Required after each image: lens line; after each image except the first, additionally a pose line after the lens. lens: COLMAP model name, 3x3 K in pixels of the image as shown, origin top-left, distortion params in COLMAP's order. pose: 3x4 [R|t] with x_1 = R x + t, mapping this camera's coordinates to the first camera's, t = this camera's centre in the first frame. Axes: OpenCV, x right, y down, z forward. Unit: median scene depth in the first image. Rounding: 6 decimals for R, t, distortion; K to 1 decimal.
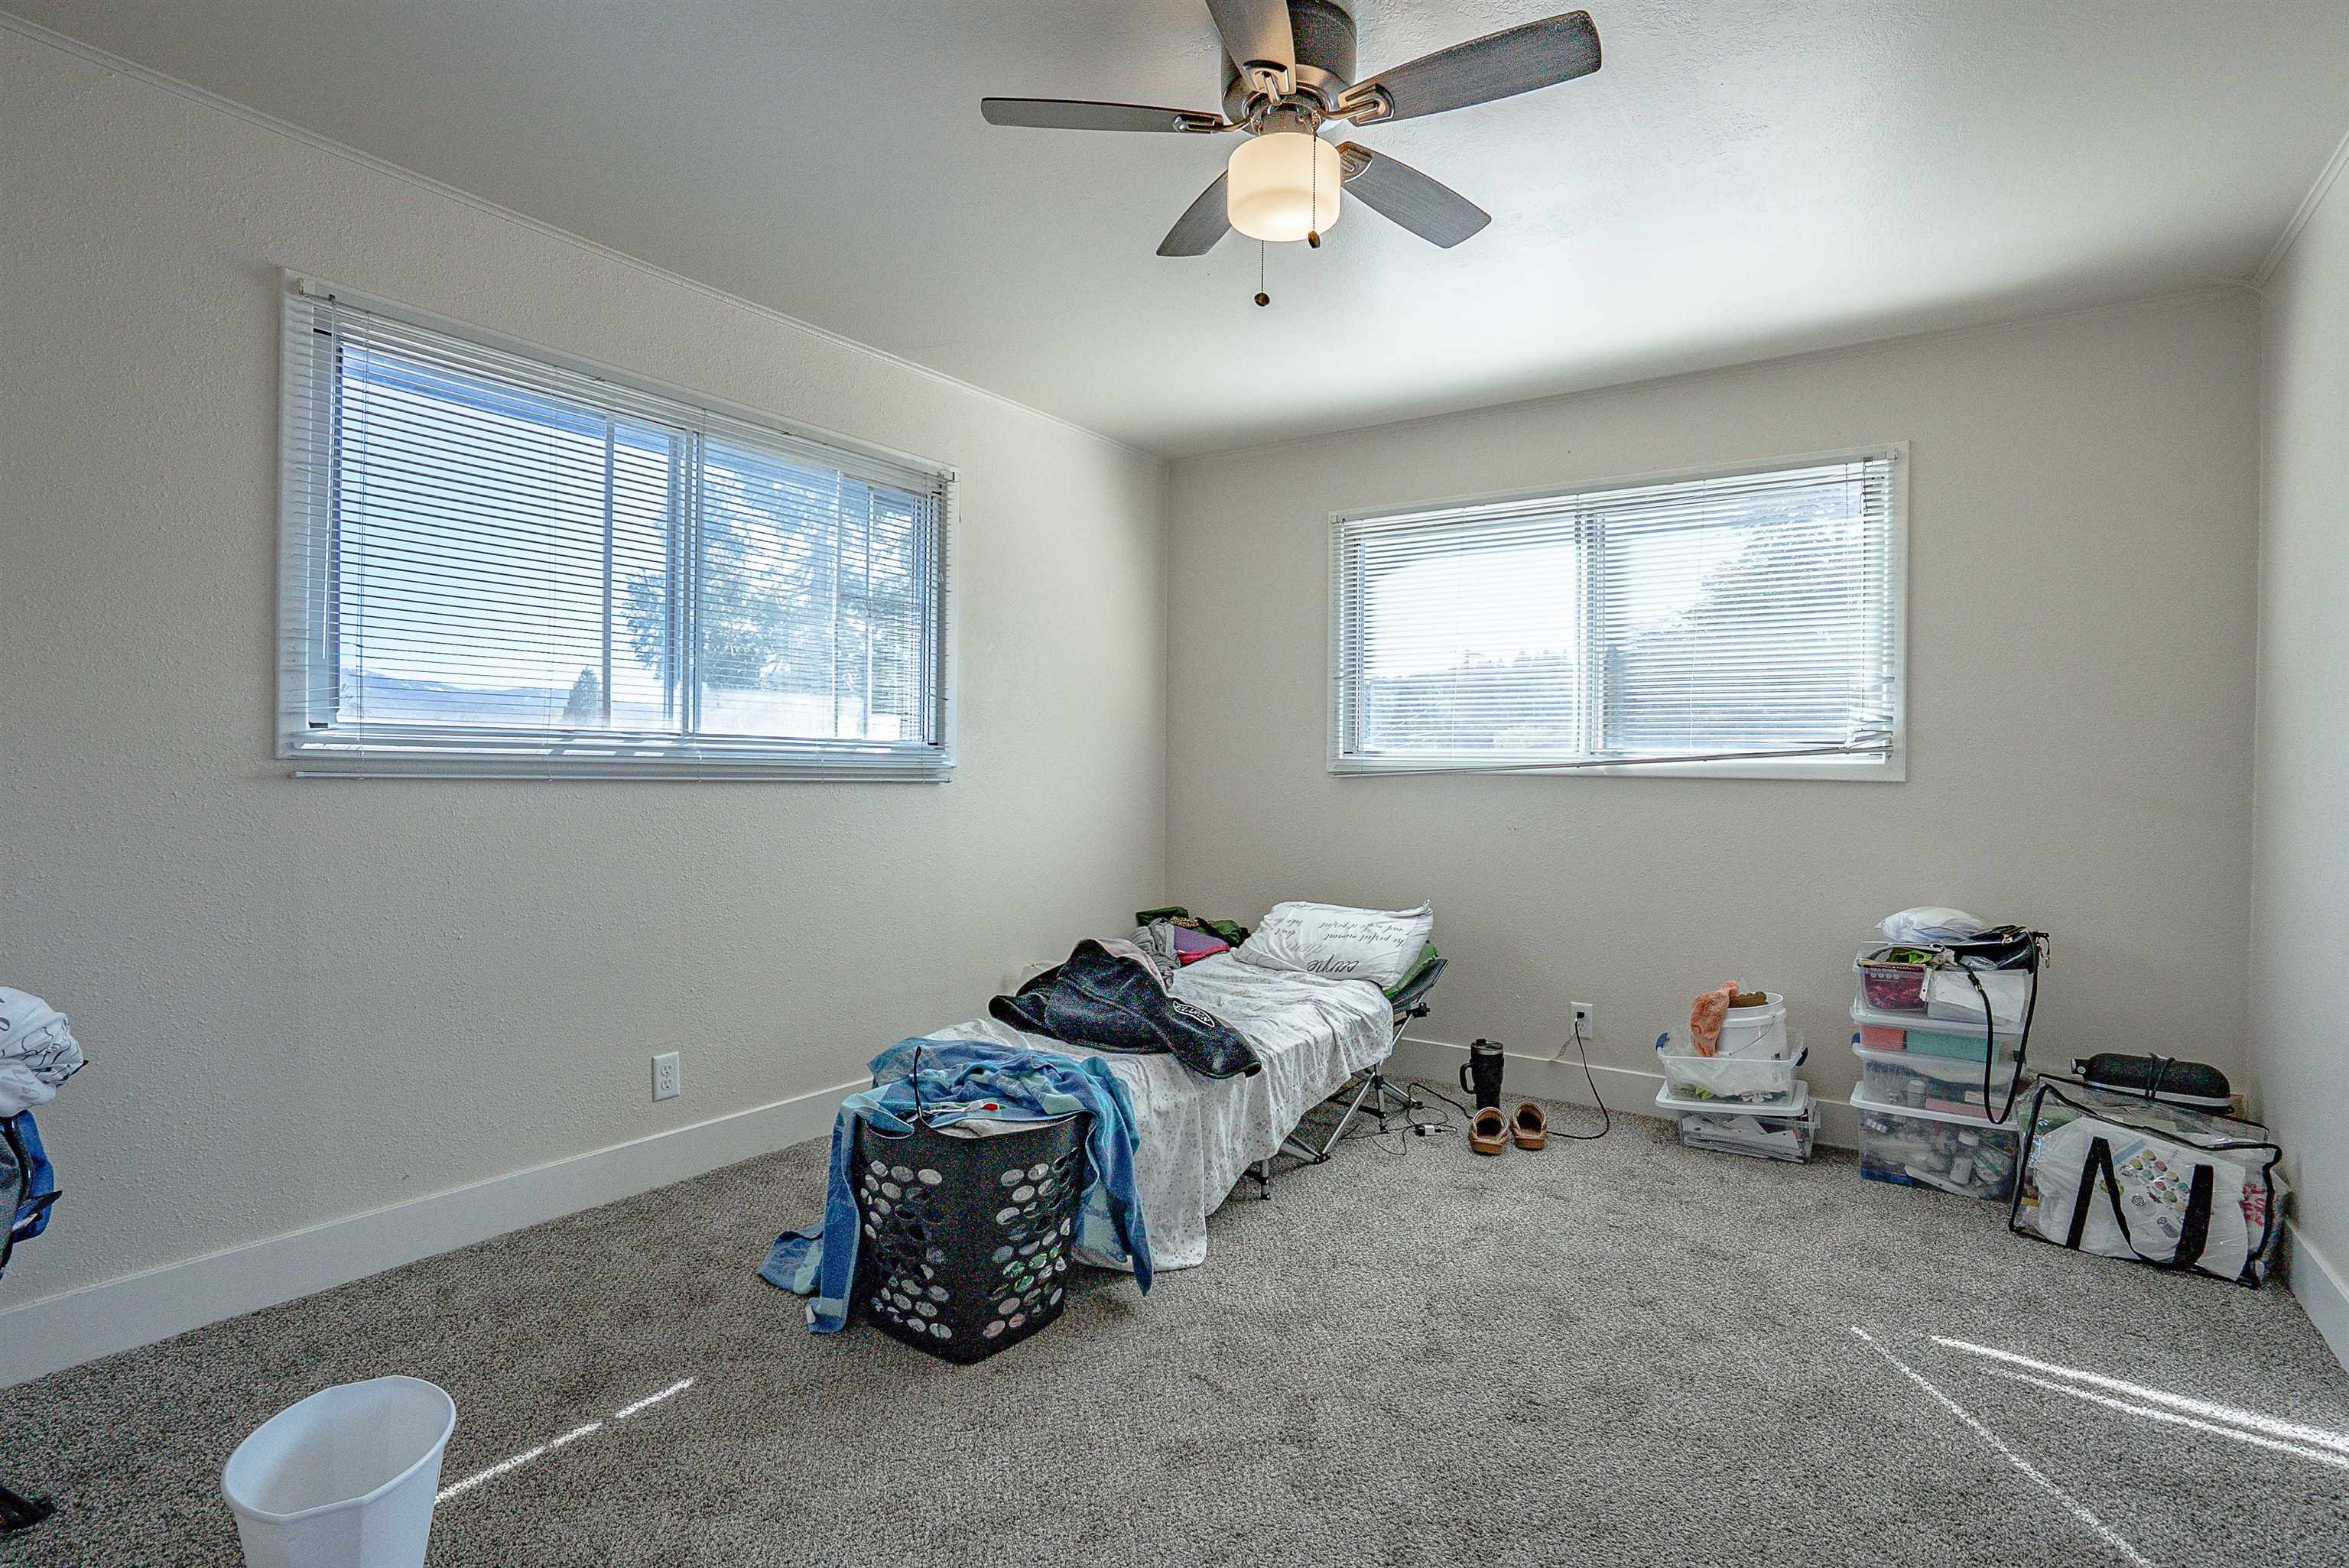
lens RADIAL K [[1122.7, 0, 1183.4], [0, 1122.7, 788.2], [0, 0, 1]] dist [-0.065202, 0.023077]
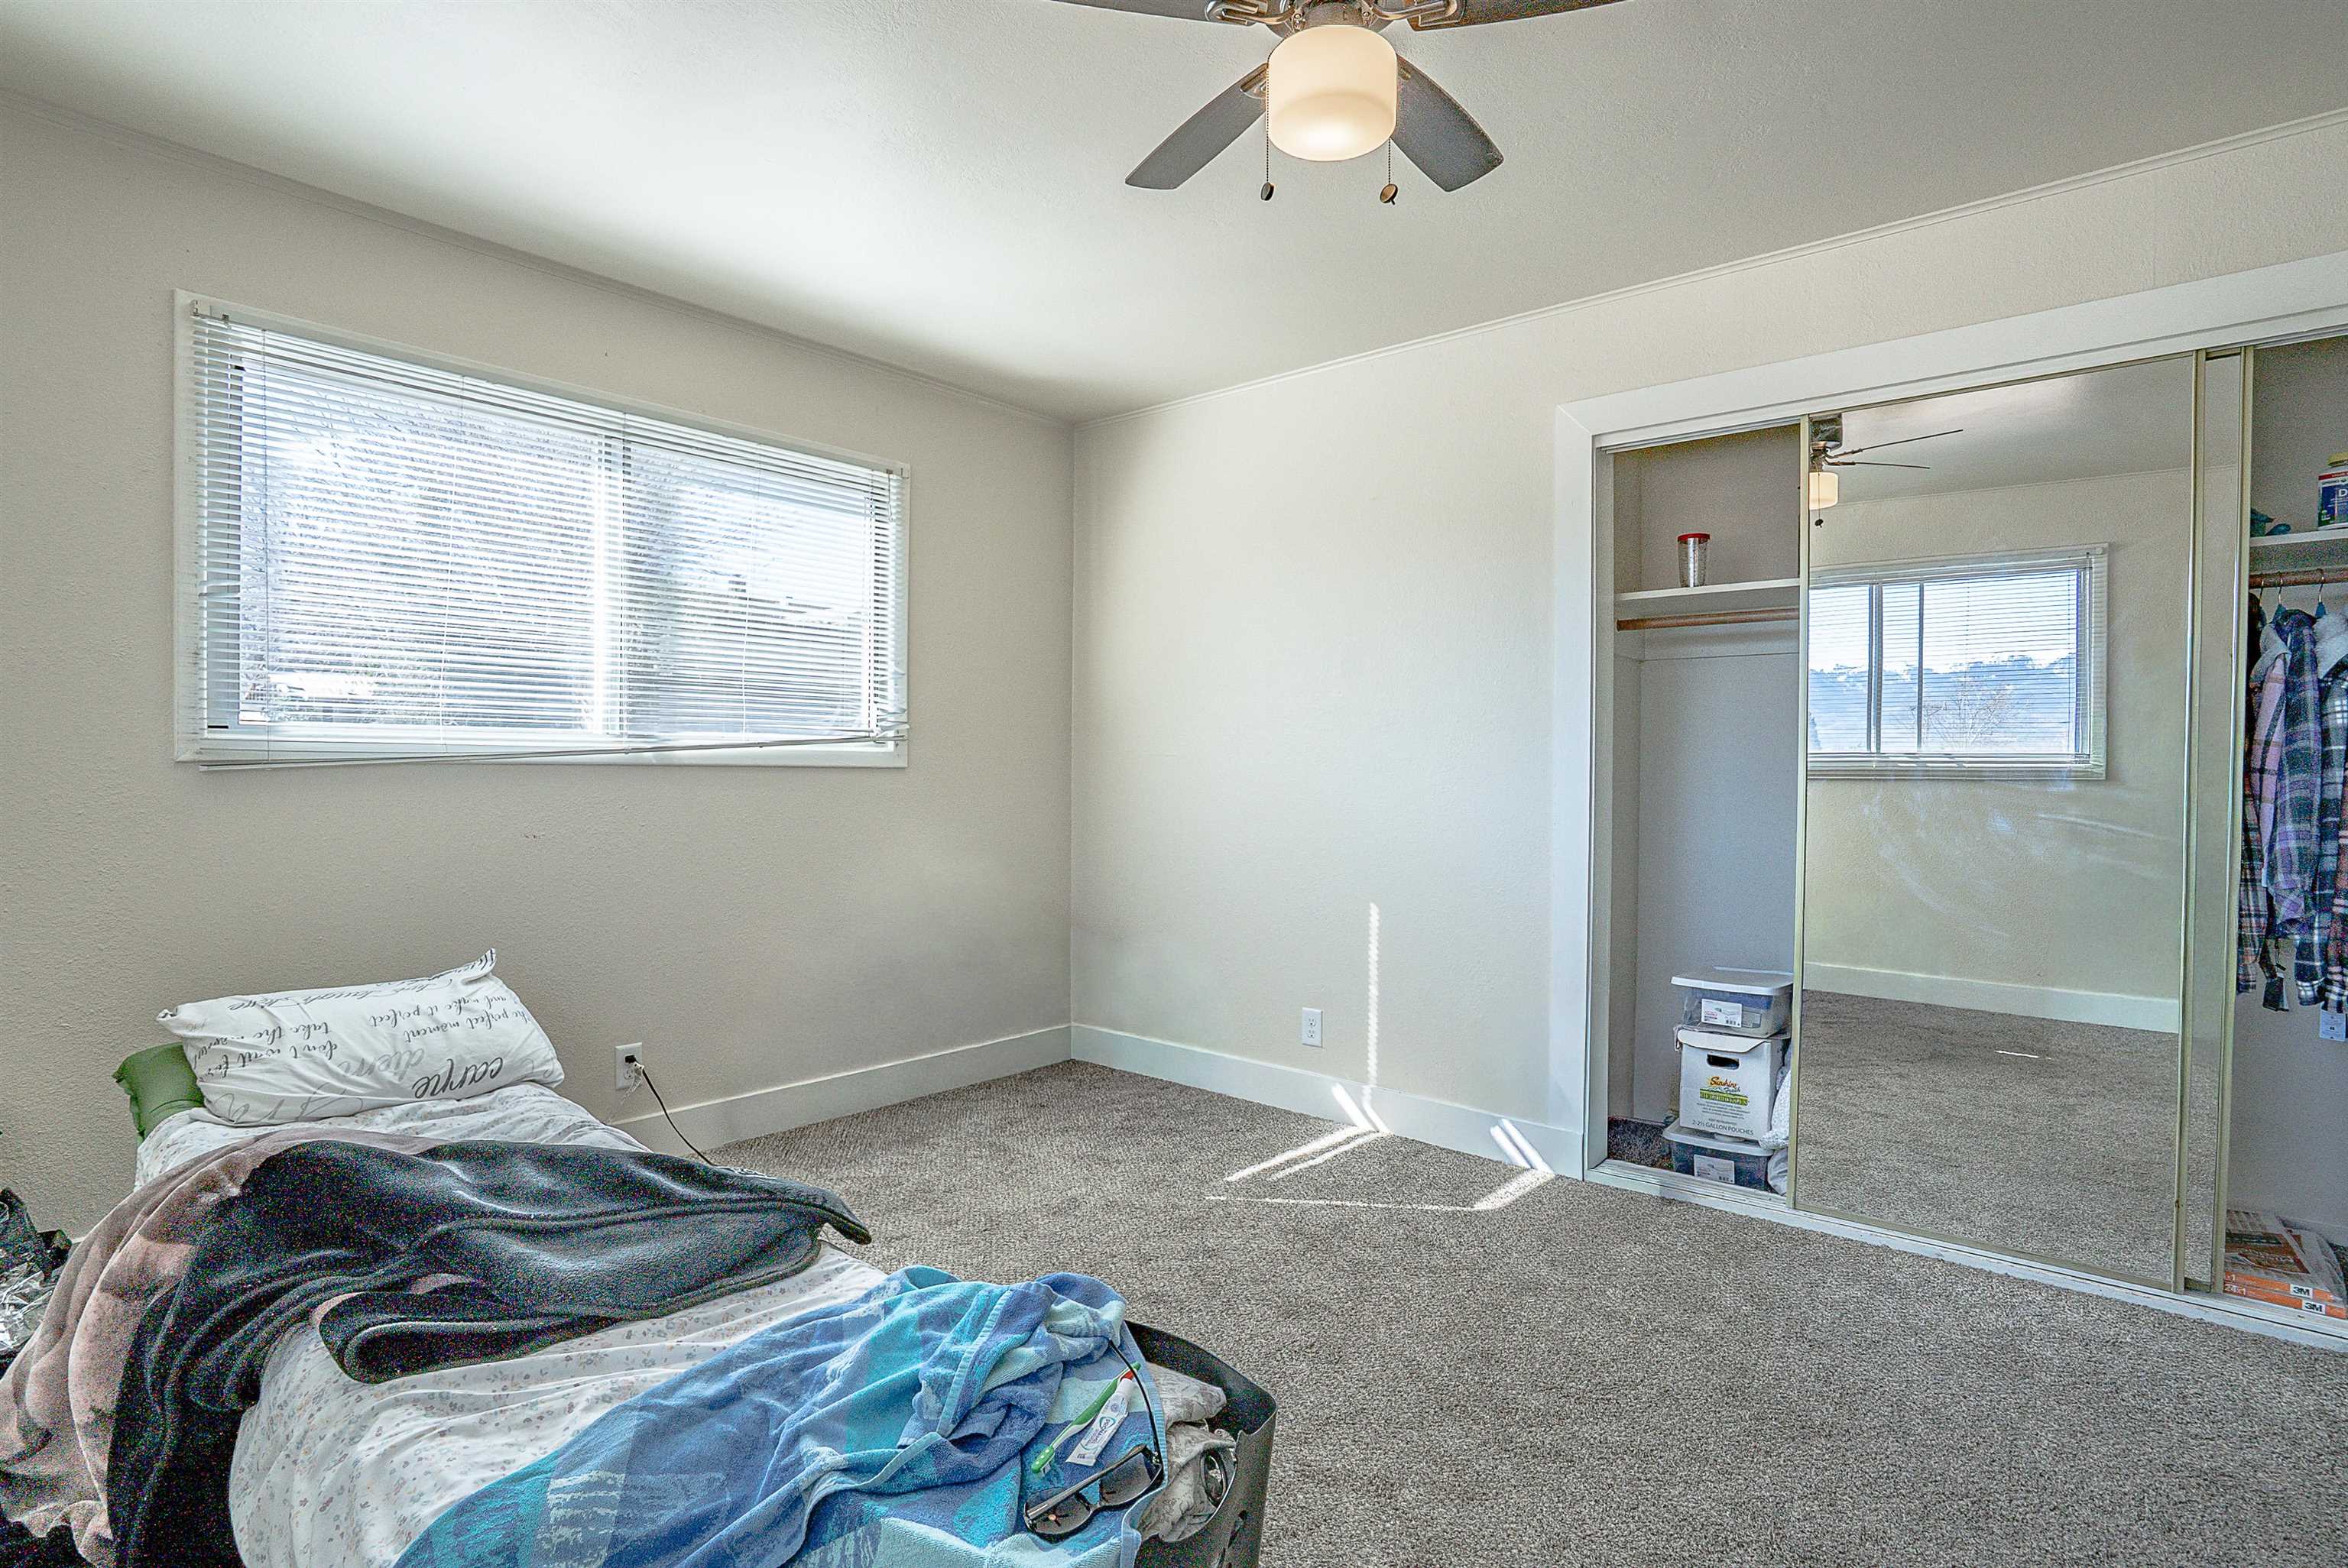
lens RADIAL K [[1122.2, 0, 1182.9], [0, 1122.2, 788.2], [0, 0, 1]] dist [-0.065202, 0.023077]
pose [[0.123009, -0.031260, 0.991913, -0.439792], [0.008692, 0.999499, 0.030421, -0.017012], [-0.992368, 0.004879, 0.123219, 0.565069]]
